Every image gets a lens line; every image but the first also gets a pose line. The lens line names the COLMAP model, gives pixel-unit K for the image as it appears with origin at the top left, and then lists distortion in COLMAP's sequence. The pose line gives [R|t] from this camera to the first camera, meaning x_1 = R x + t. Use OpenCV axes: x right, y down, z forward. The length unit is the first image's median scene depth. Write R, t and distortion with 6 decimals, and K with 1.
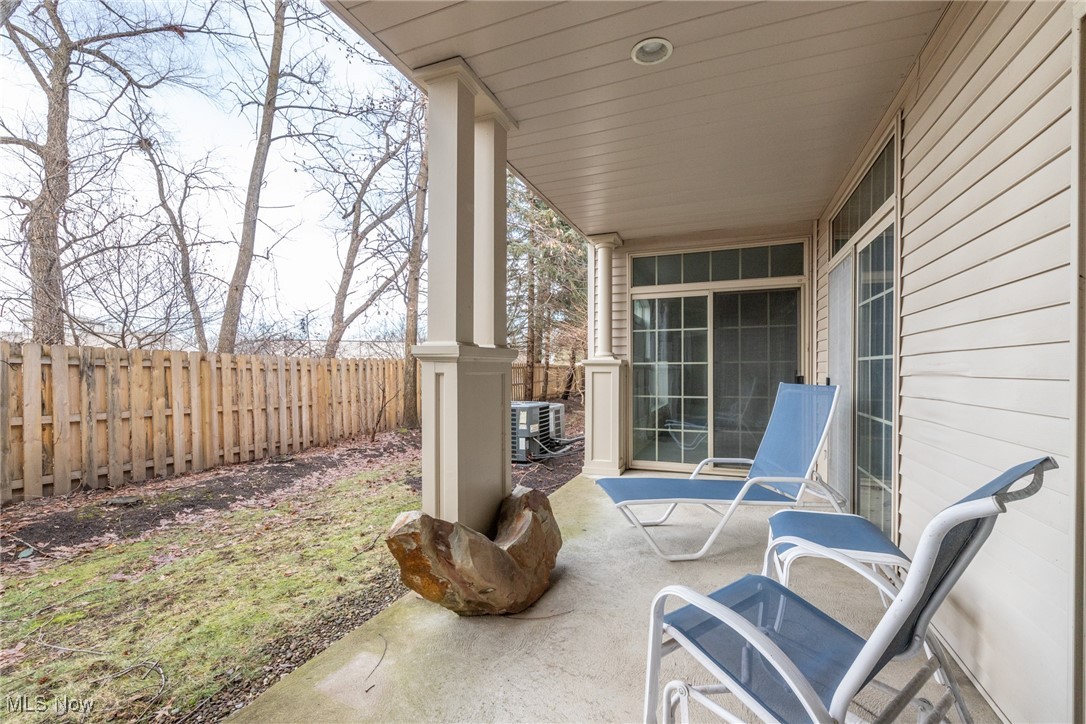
lens RADIAL K [[467.6, 0, 541.8], [0, 467.6, 366.9], [0, 0, 1]] dist [0.000562, -0.000079]
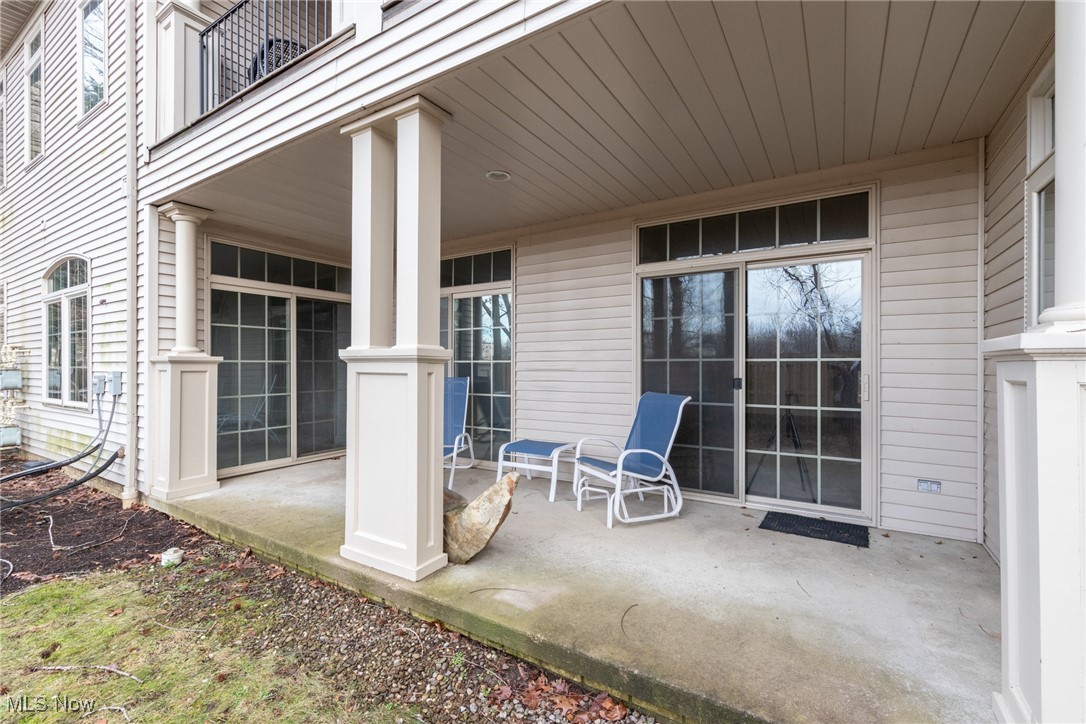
lens RADIAL K [[467.6, 0, 541.8], [0, 467.6, 366.9], [0, 0, 1]] dist [0.000562, -0.000079]
pose [[0.172532, -0.001988, 0.985002, -0.588798], [-0.006062, 0.999977, 0.003080, -0.003117], [-0.984985, -0.006503, 0.172516, 0.242986]]
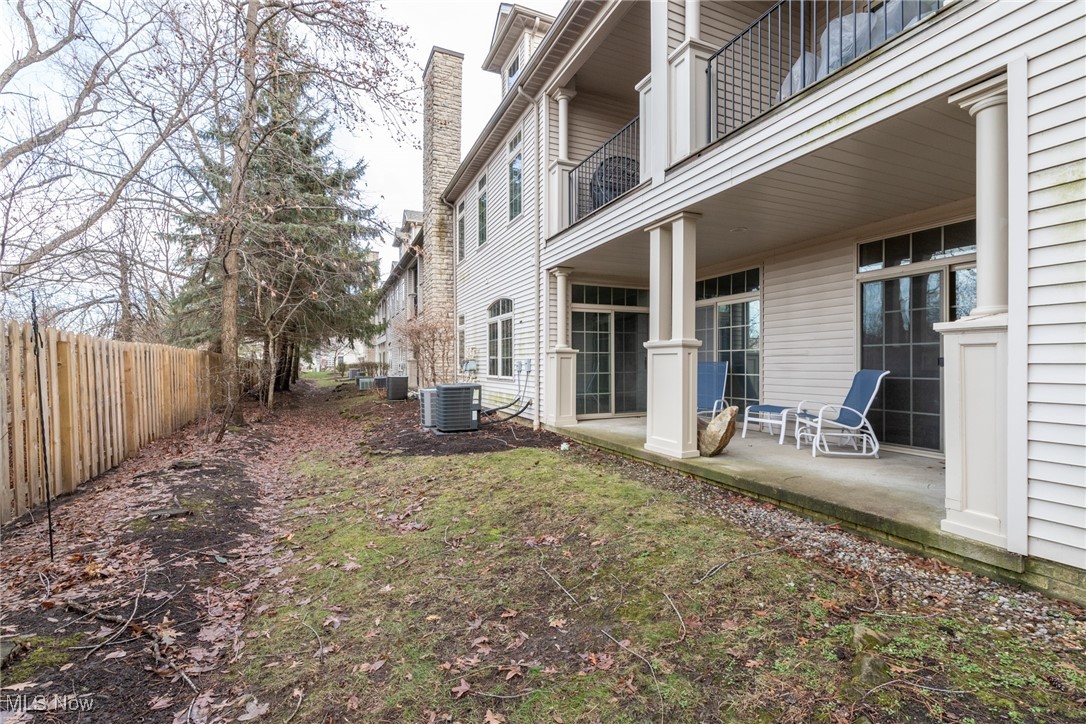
lens RADIAL K [[474.5, 0, 538.7], [0, 474.5, 363.7], [0, 0, 1]] dist [0.002036, 0.000093]
pose [[0.700825, 0.000002, 0.713333, -1.043937], [-0.002630, 0.999993, 0.002581, 0.027054], [-0.713328, -0.003685, 0.700821, -0.024589]]
